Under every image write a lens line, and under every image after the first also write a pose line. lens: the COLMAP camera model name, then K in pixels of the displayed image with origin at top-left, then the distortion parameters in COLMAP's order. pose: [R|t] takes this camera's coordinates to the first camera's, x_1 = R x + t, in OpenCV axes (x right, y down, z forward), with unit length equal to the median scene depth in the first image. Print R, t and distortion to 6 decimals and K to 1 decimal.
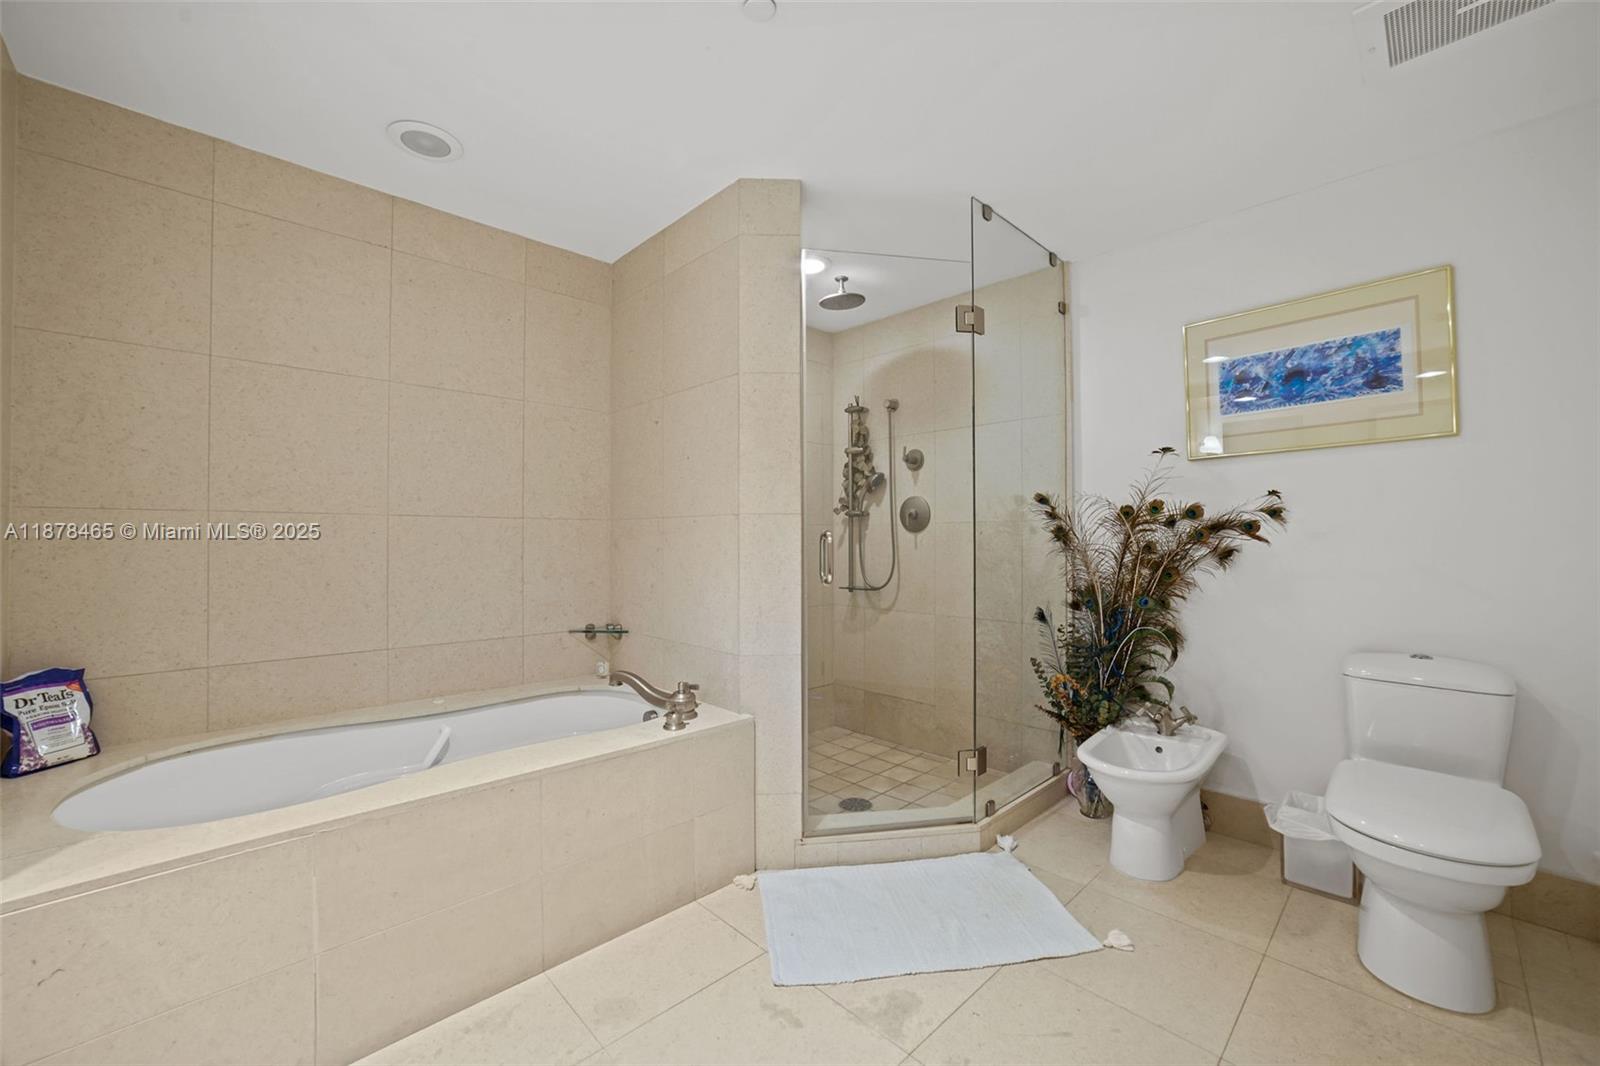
lens RADIAL K [[632.9, 0, 797.9], [0, 632.9, 529.7], [0, 0, 1]] dist [-0.045027, 0.017061]
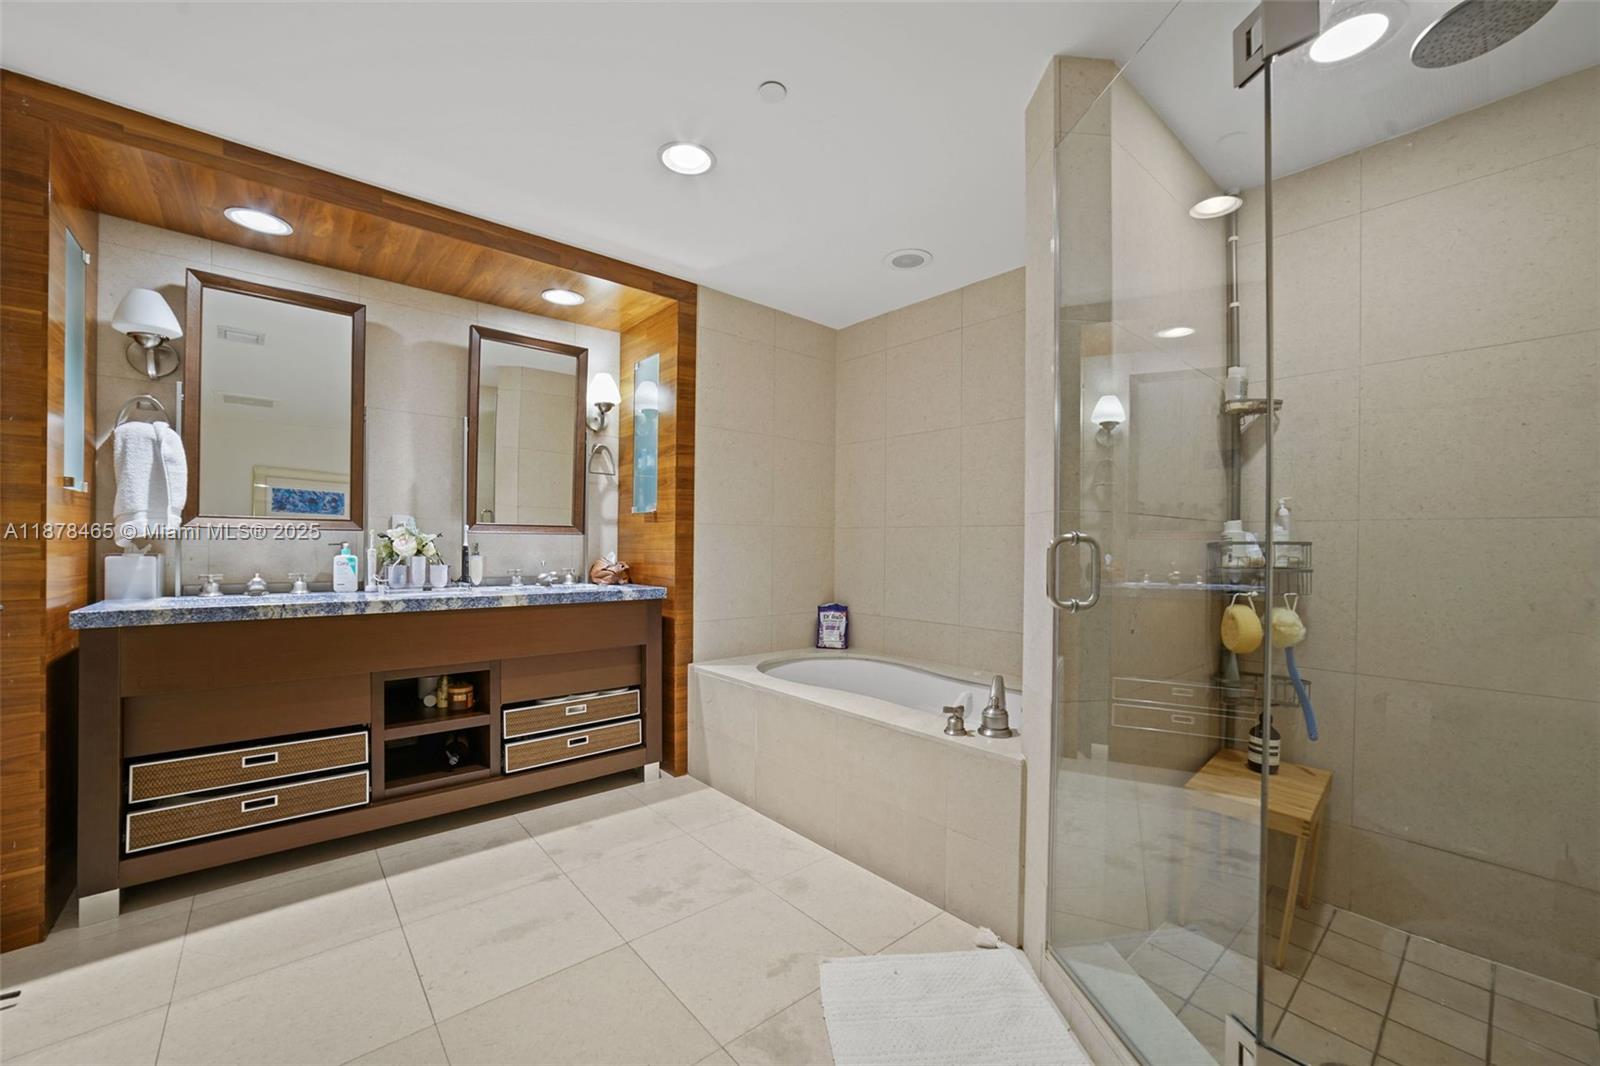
lens RADIAL K [[632.8, 0, 797.6], [0, 632.8, 545.4], [0, 0, 1]] dist [-0.019582, 0.000387]
pose [[-0.058752, 0.004544, -0.998262, 0.944240], [0.010048, 0.999942, 0.003960, 0.010823], [0.998222, -0.009798, -0.058794, 0.934820]]
